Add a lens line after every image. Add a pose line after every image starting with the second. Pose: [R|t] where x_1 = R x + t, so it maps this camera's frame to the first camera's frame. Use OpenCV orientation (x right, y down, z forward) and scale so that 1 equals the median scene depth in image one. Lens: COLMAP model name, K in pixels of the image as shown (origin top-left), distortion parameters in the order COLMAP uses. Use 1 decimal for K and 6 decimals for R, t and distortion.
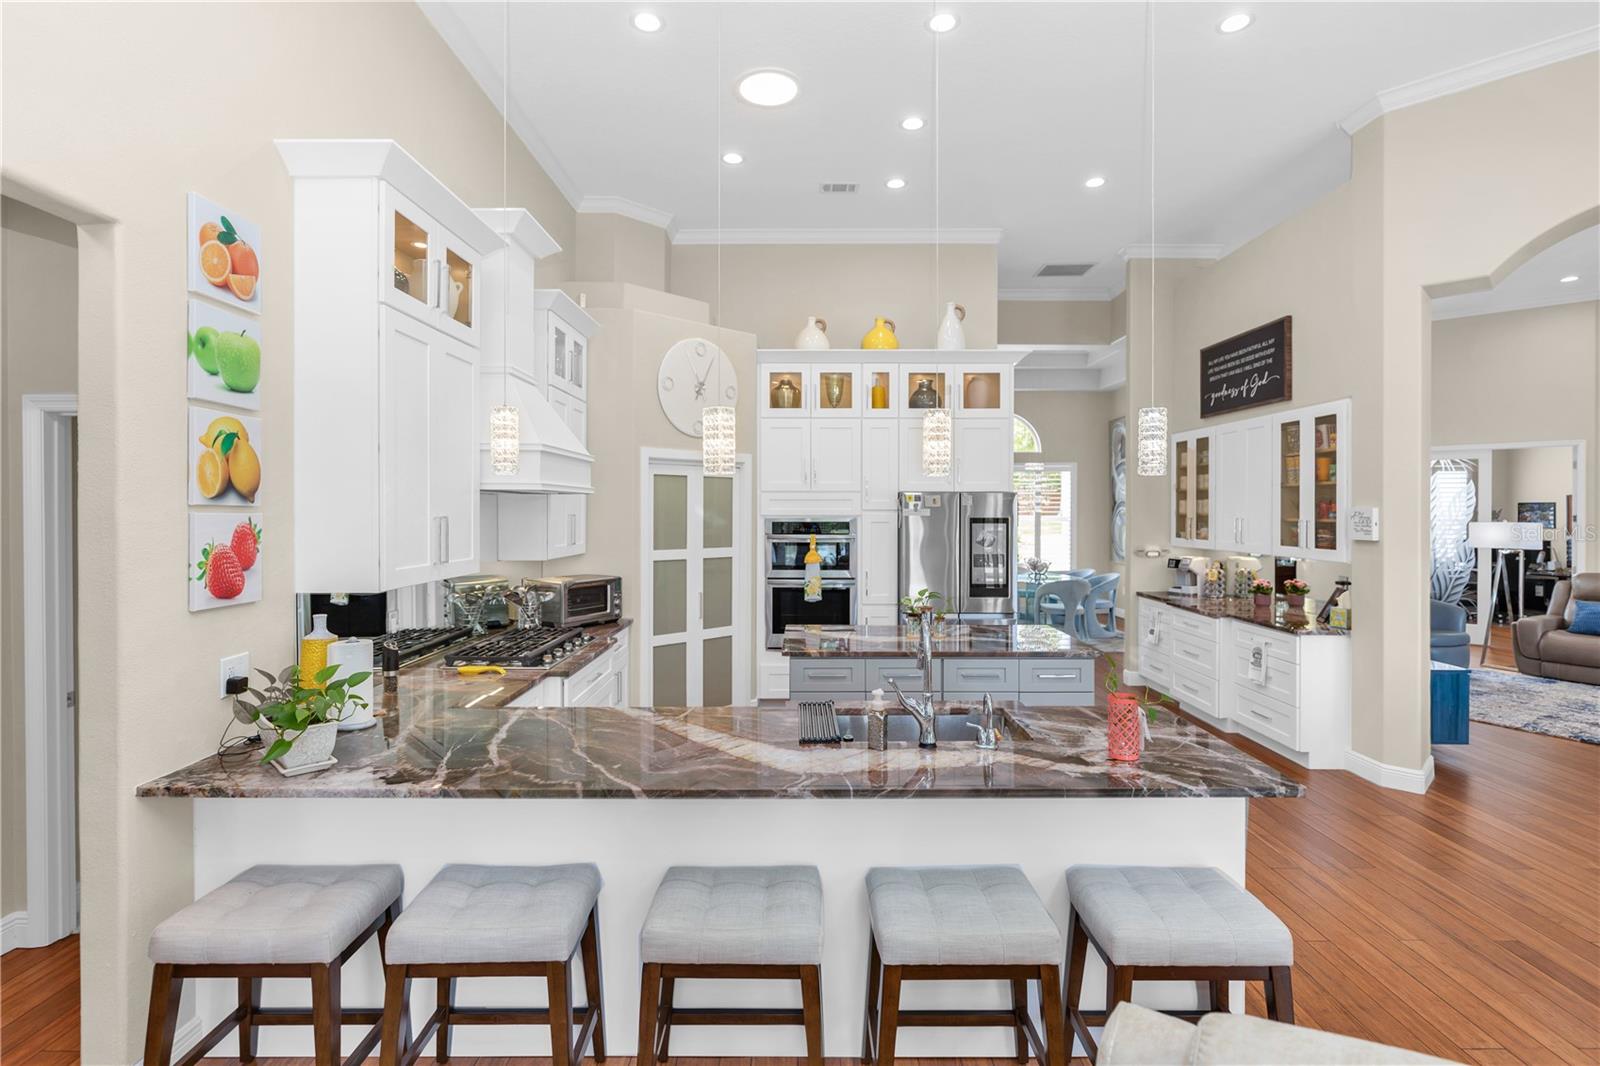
lens RADIAL K [[762.9, 0, 819.7], [0, 762.9, 510.3], [0, 0, 1]] dist [-0.003713, 0.000006]
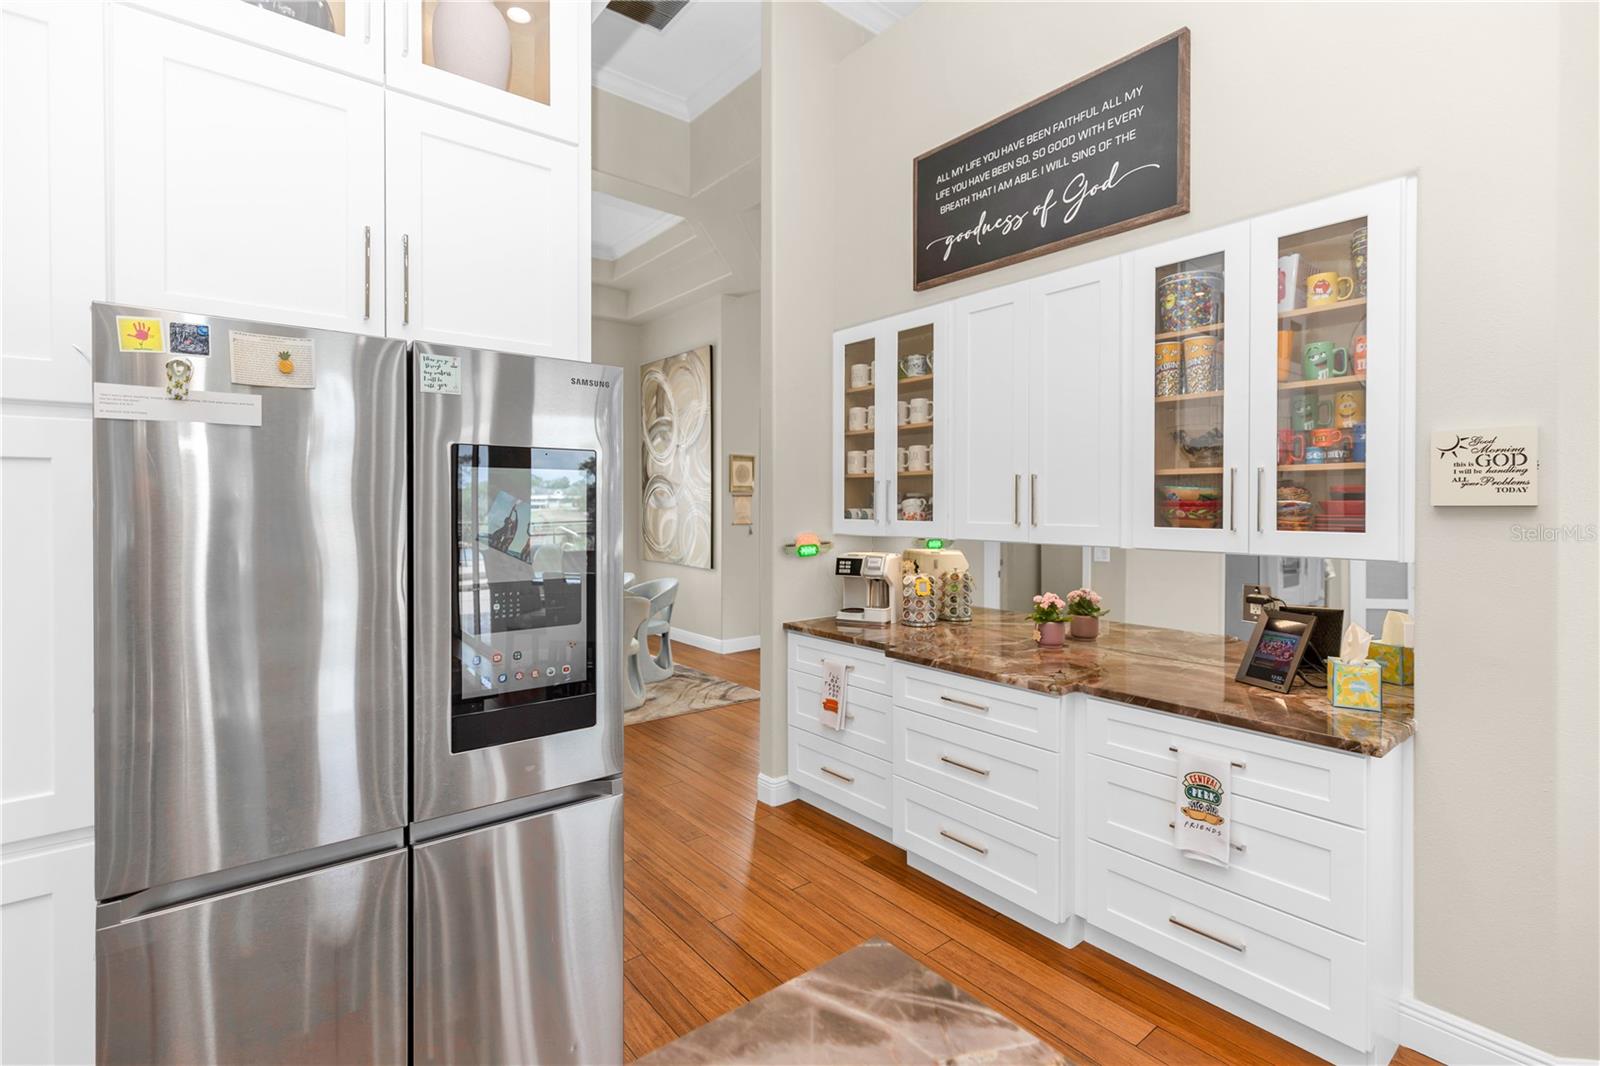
lens RADIAL K [[737.5, 0, 777.3], [0, 737.5, 514.2], [0, 0, 1]] dist [0.001145, -0.000822]
pose [[0.803614, -0.009329, 0.595078, 0.142487], [0.001287, 0.999902, 0.013938, 0.031237], [-0.595150, -0.010435, 0.803547, 0.761967]]
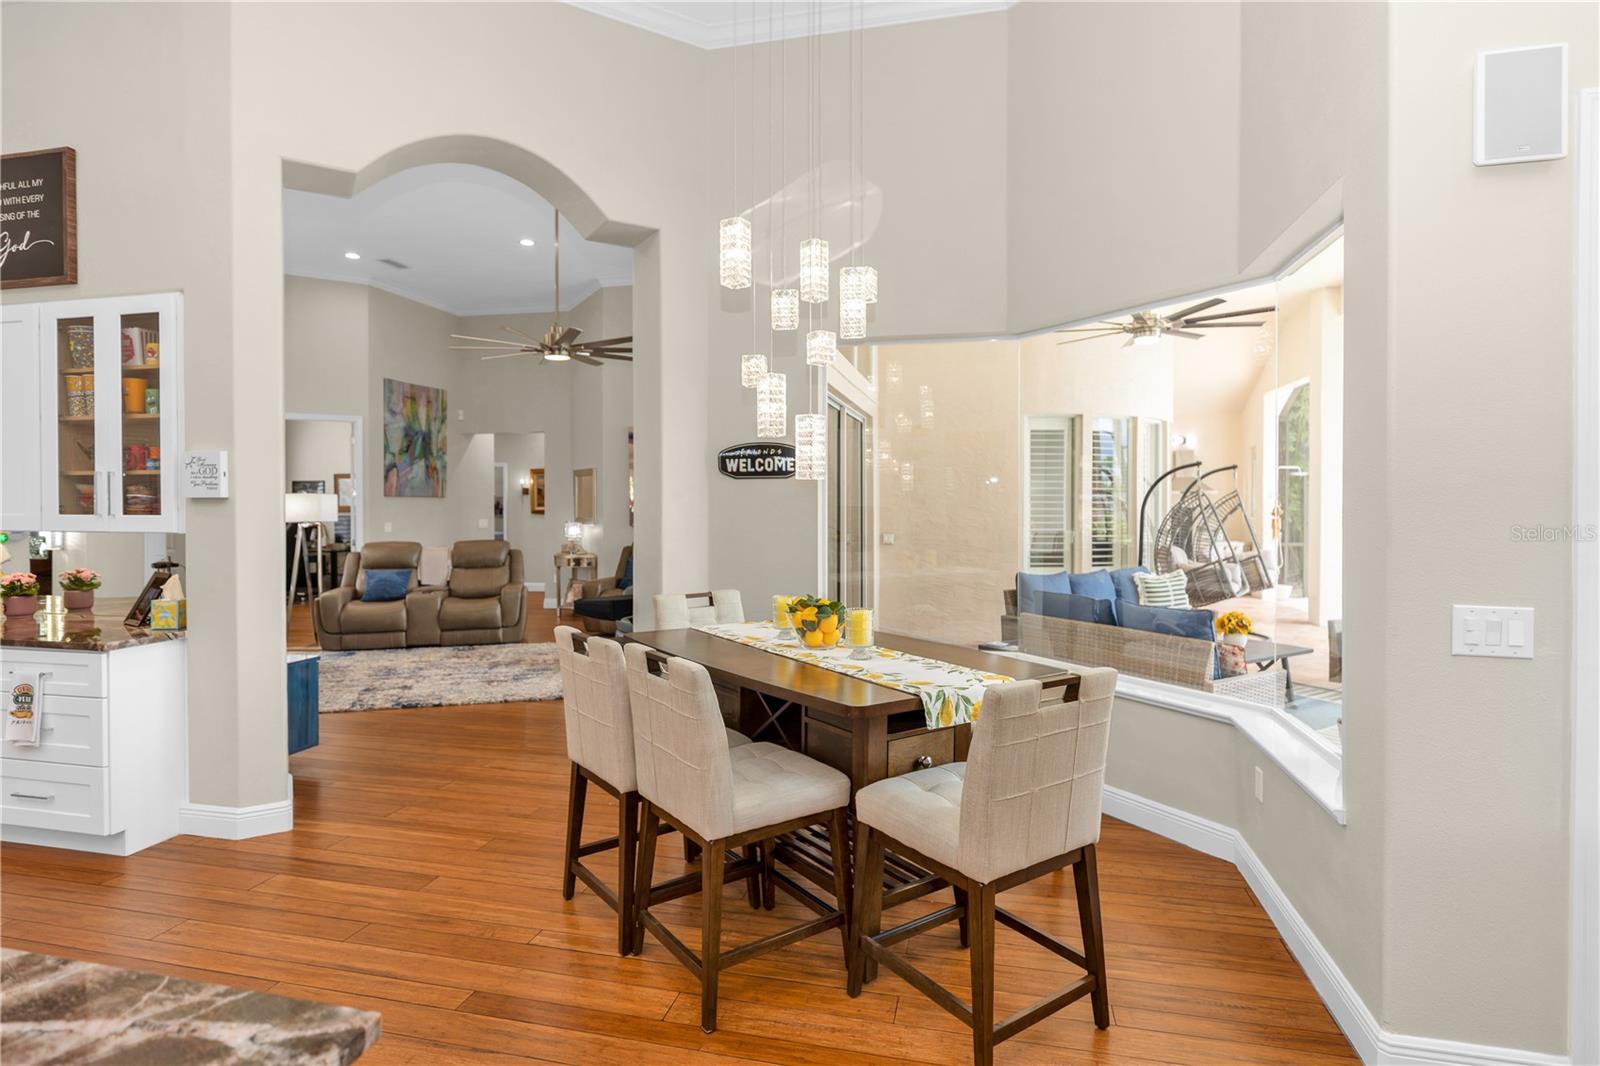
lens RADIAL K [[829.0, 0, 788.5], [0, 829.0, 507.4], [0, 0, 1]] dist [0.001515, 0.002575]
pose [[0.258672, -0.011997, 0.965891, 0.098151], [0.002593, 0.999928, 0.011725, 0.033709], [-0.965962, -0.000528, 0.258684, 0.240430]]
